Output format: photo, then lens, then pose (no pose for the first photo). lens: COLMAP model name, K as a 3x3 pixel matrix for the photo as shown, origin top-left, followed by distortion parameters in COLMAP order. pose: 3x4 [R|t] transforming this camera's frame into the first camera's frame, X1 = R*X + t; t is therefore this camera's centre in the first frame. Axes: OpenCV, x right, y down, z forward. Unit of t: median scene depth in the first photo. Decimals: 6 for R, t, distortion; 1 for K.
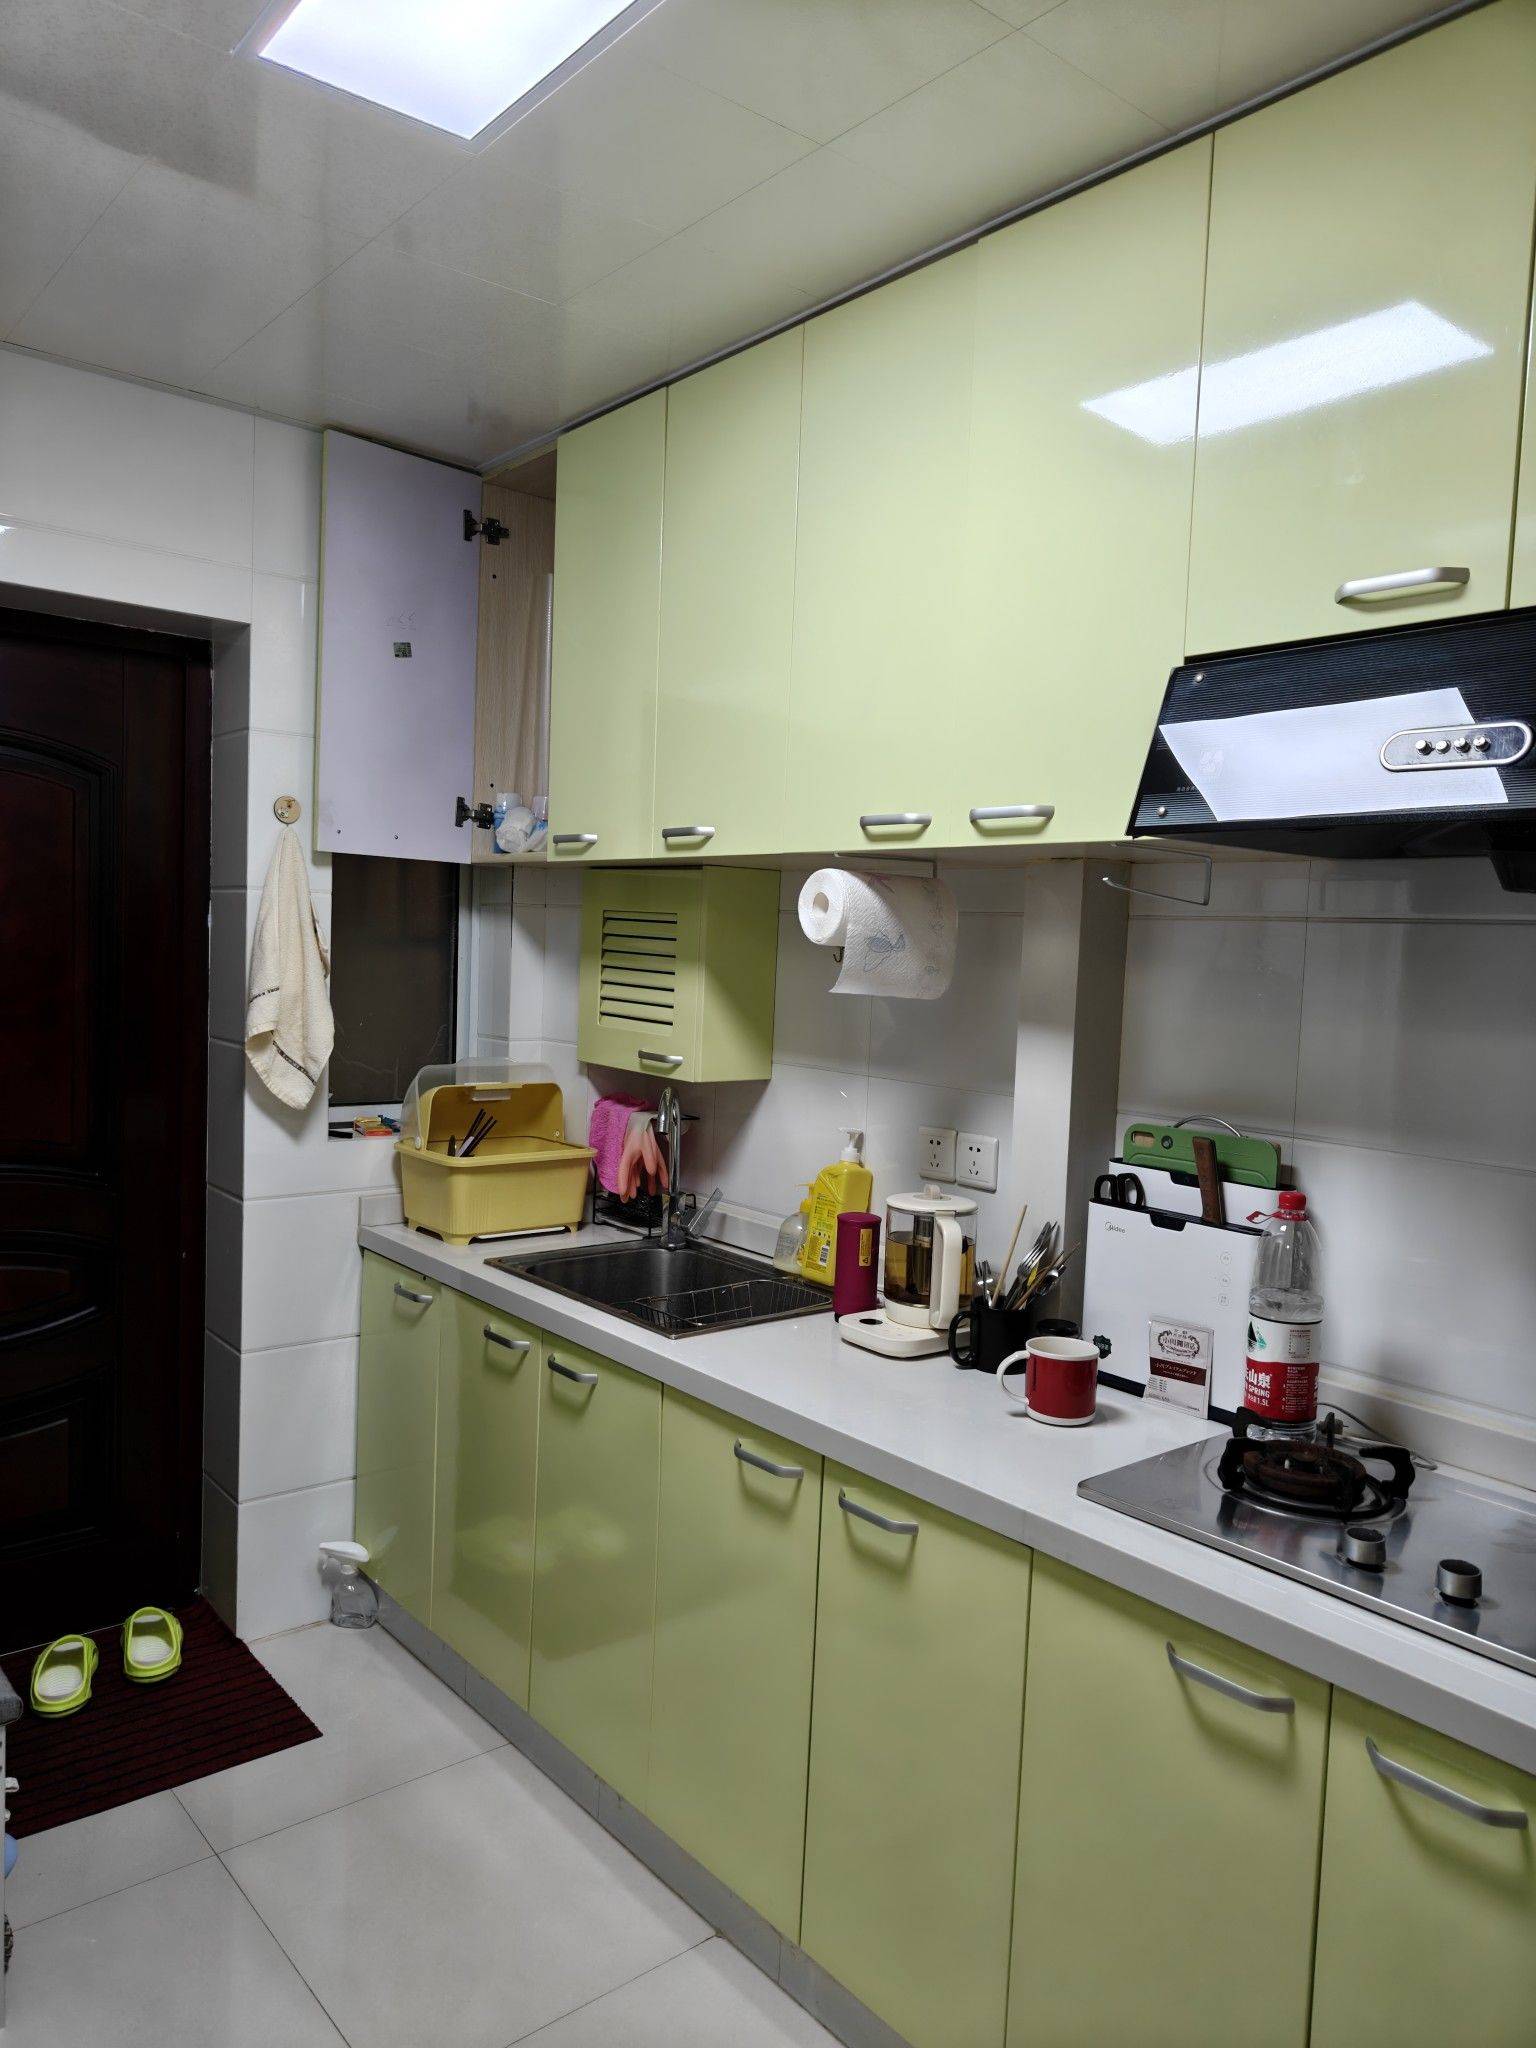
lens RADIAL K [[1424.5, 0, 751.0], [0, 1424.5, 1013.7], [0, 0, 1]] dist [0.014833, -0.013285]
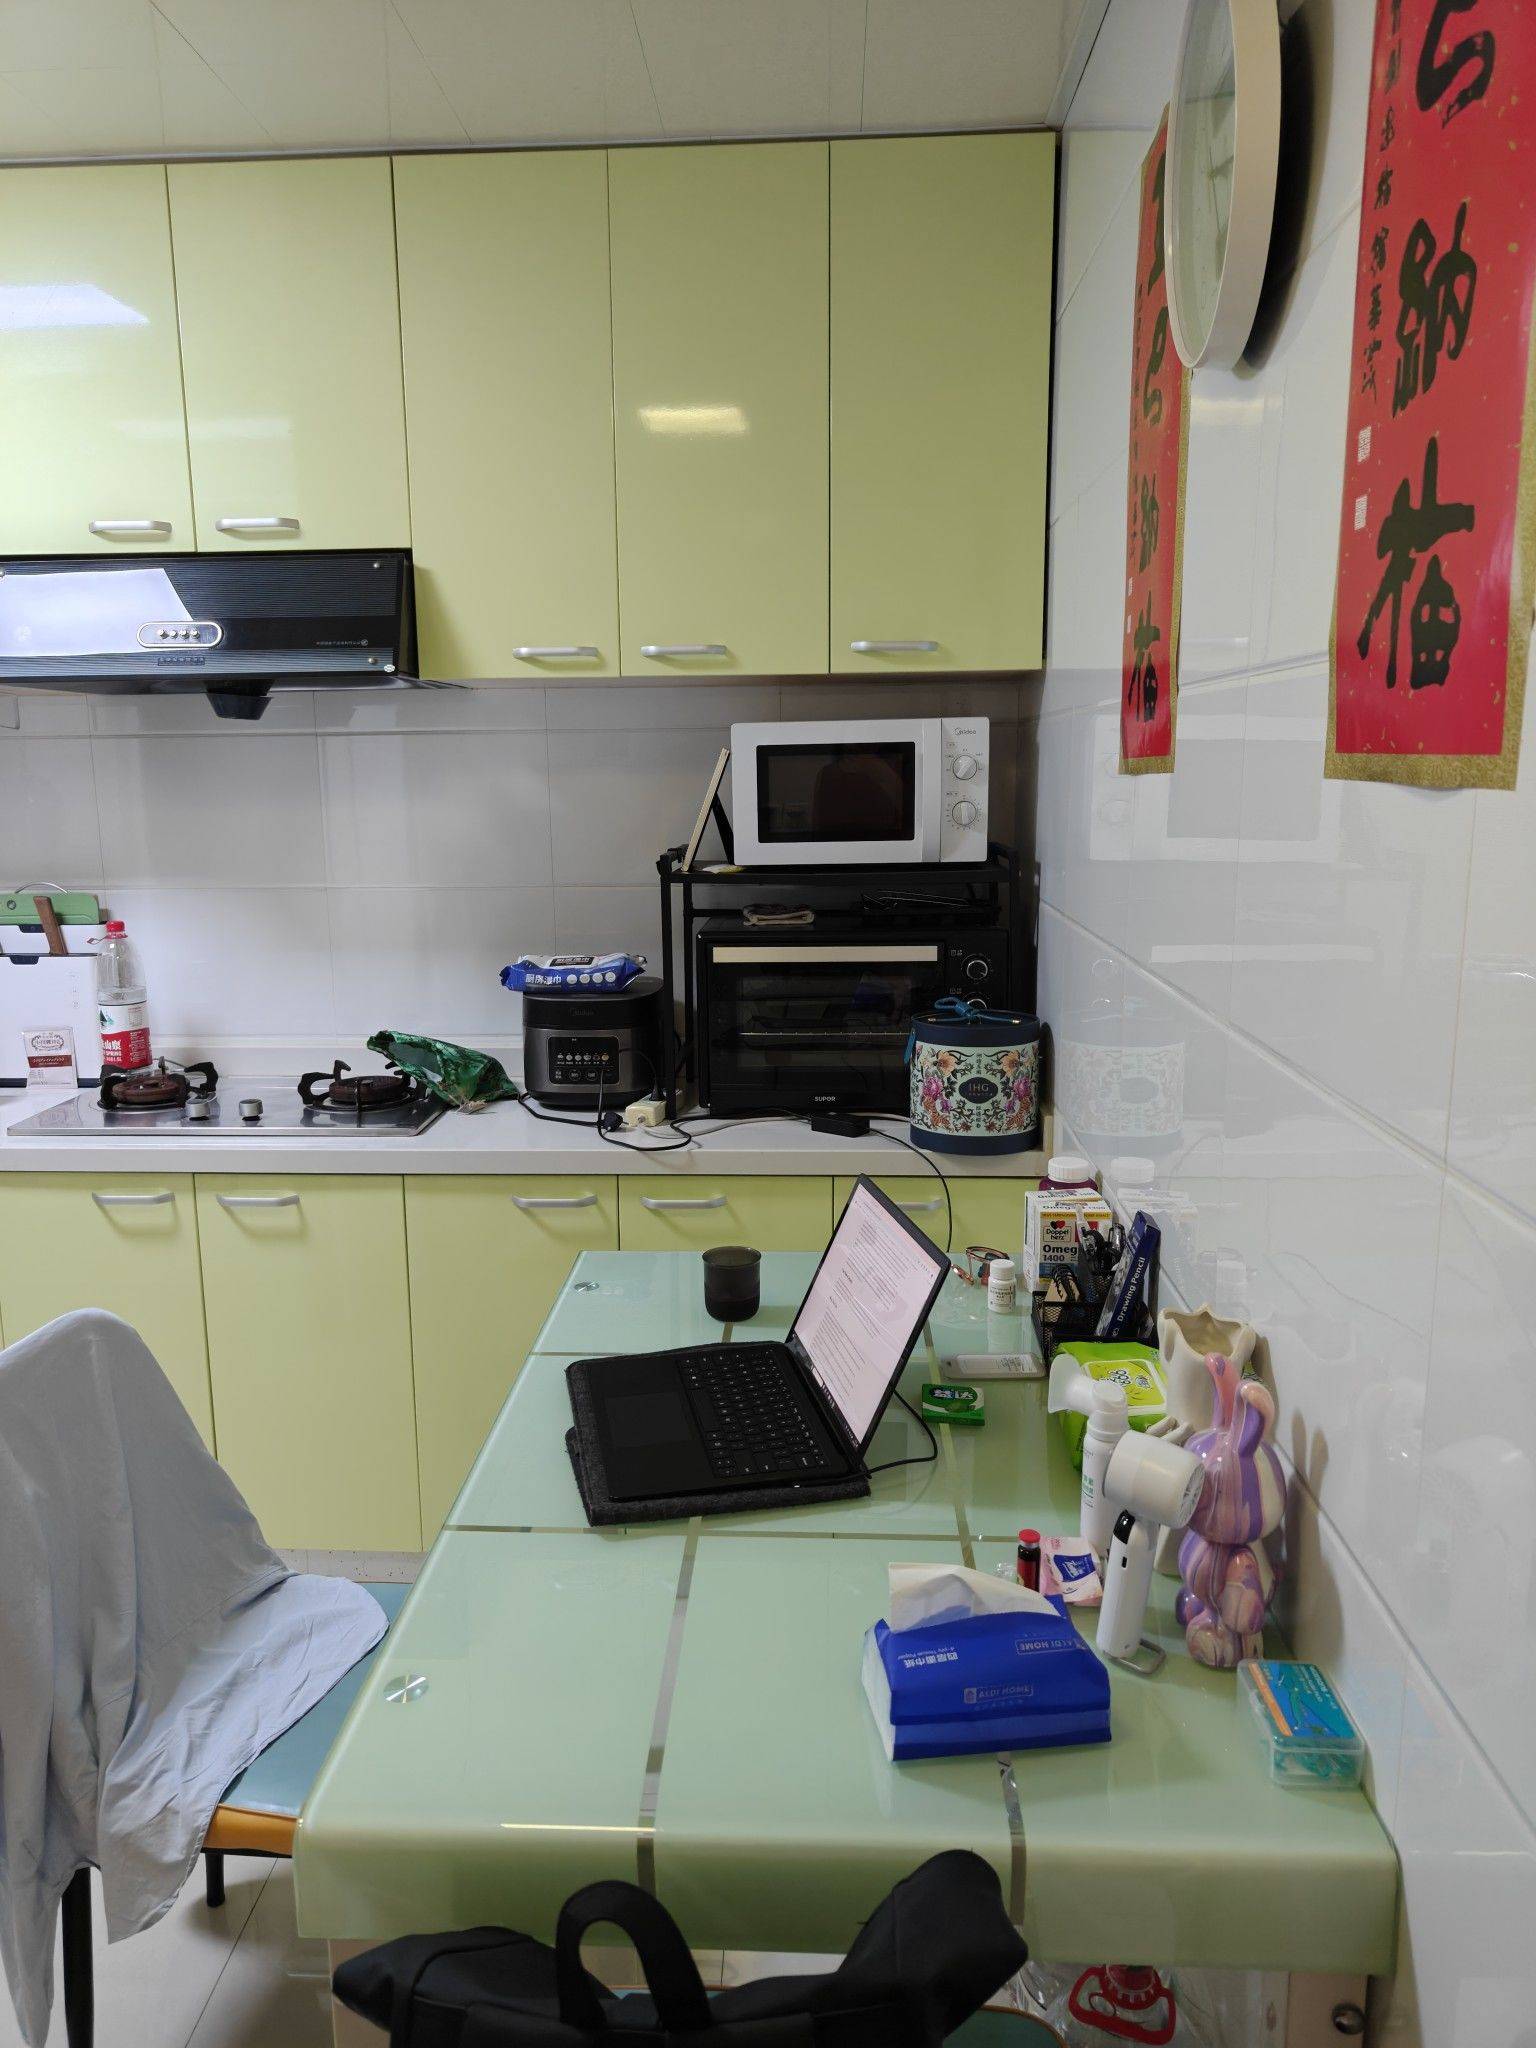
lens RADIAL K [[1424.5, 0, 751.4], [0, 1424.5, 1024.2], [0, 0, 1]] dist [0.014833, -0.013285]
pose [[0.664300, -0.183608, 0.724564, -0.292668], [0.078211, 0.981114, 0.176912, 0.017380], [-0.743363, -0.060854, 0.666115, -0.523837]]
